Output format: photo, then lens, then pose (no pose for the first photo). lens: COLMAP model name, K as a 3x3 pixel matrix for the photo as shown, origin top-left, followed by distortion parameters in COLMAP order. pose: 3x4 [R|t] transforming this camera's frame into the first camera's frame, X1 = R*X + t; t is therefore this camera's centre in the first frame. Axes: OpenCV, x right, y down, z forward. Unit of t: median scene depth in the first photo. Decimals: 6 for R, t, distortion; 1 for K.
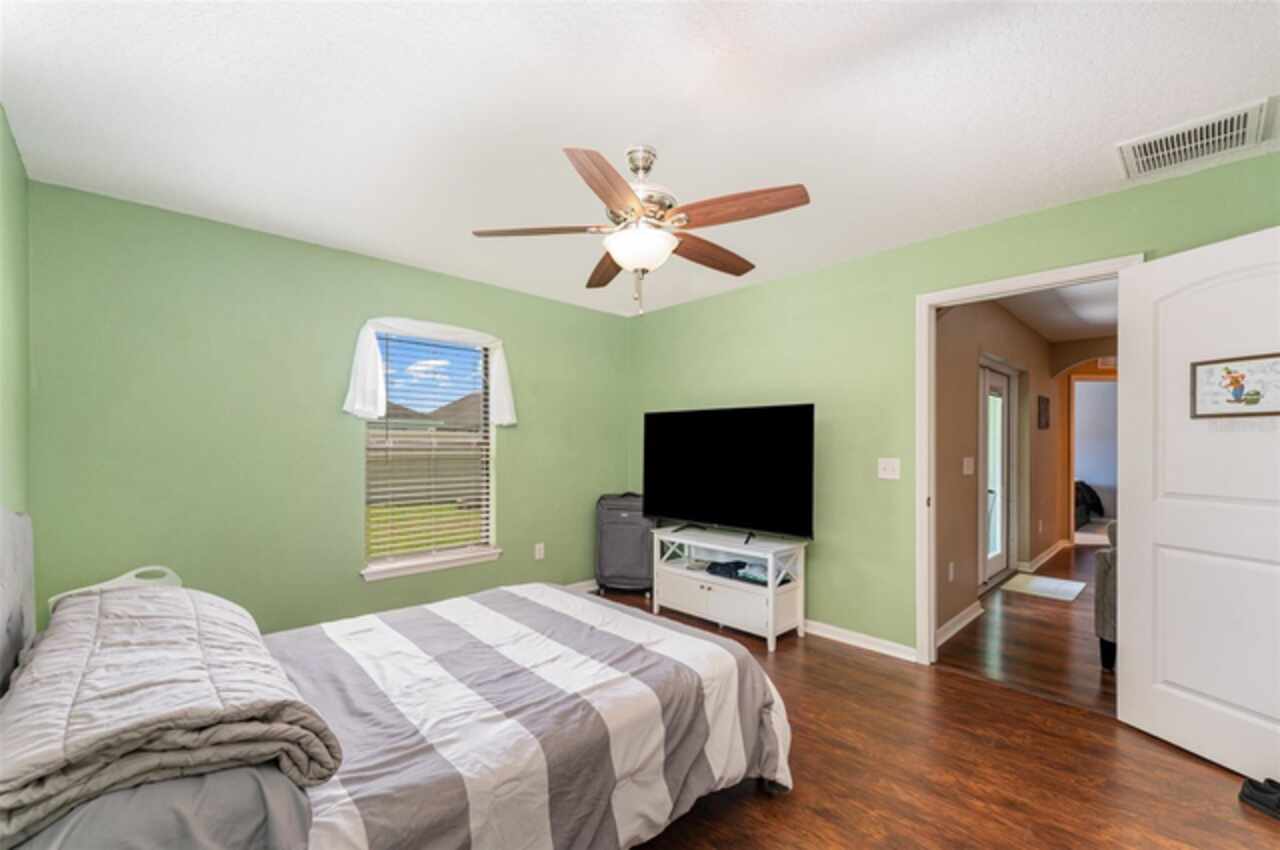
lens RADIAL K [[529.7, 0, 640.2], [0, 529.7, 438.9], [0, 0, 1]] dist [0.002807, 0.000308]
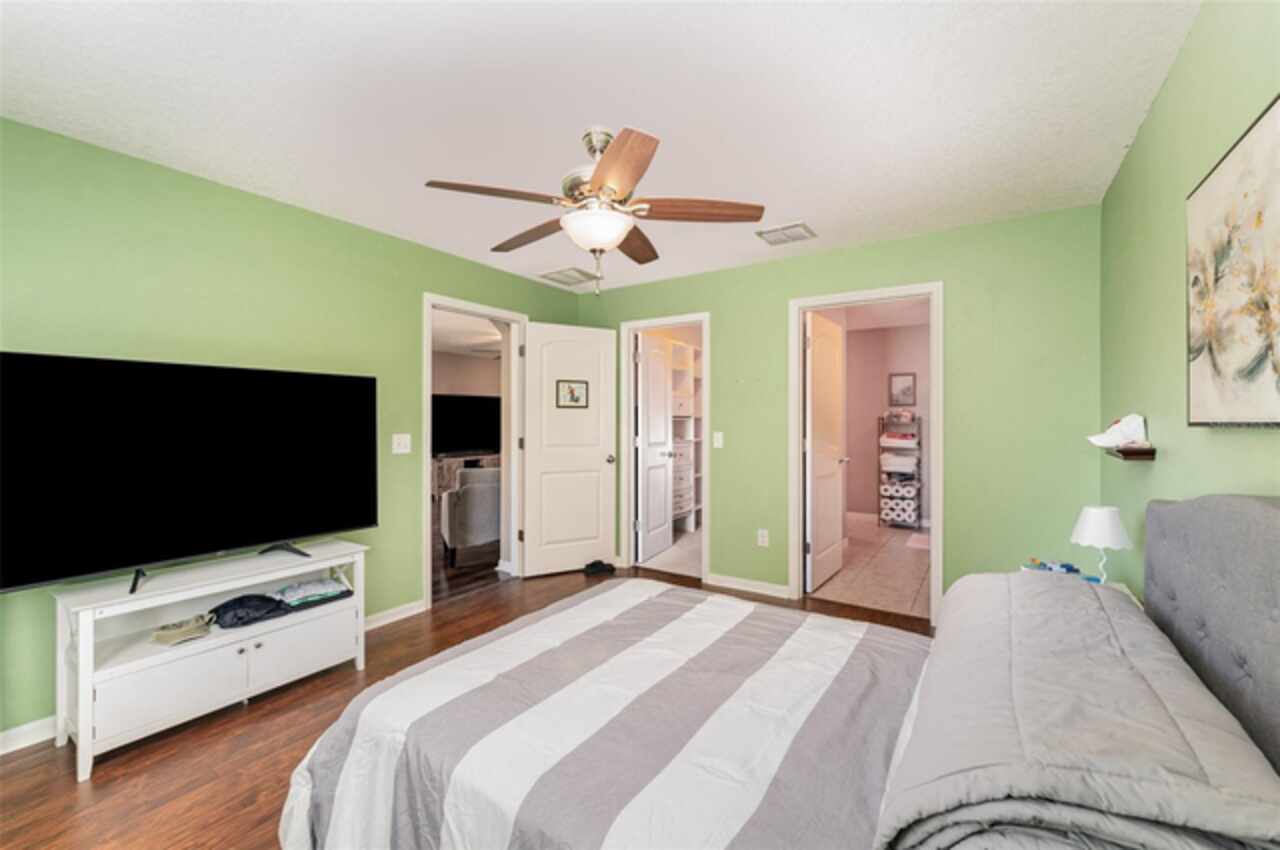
lens RADIAL K [[529.7, 0, 631.8], [0, 529.7, 424.7], [0, 0, 1]] dist [0.002807, 0.000308]
pose [[-0.213600, -0.010978, 0.976860, -0.666033], [-0.009173, 0.999915, 0.009232, 0.003155], [-0.976878, -0.006989, -0.213682, 0.775633]]
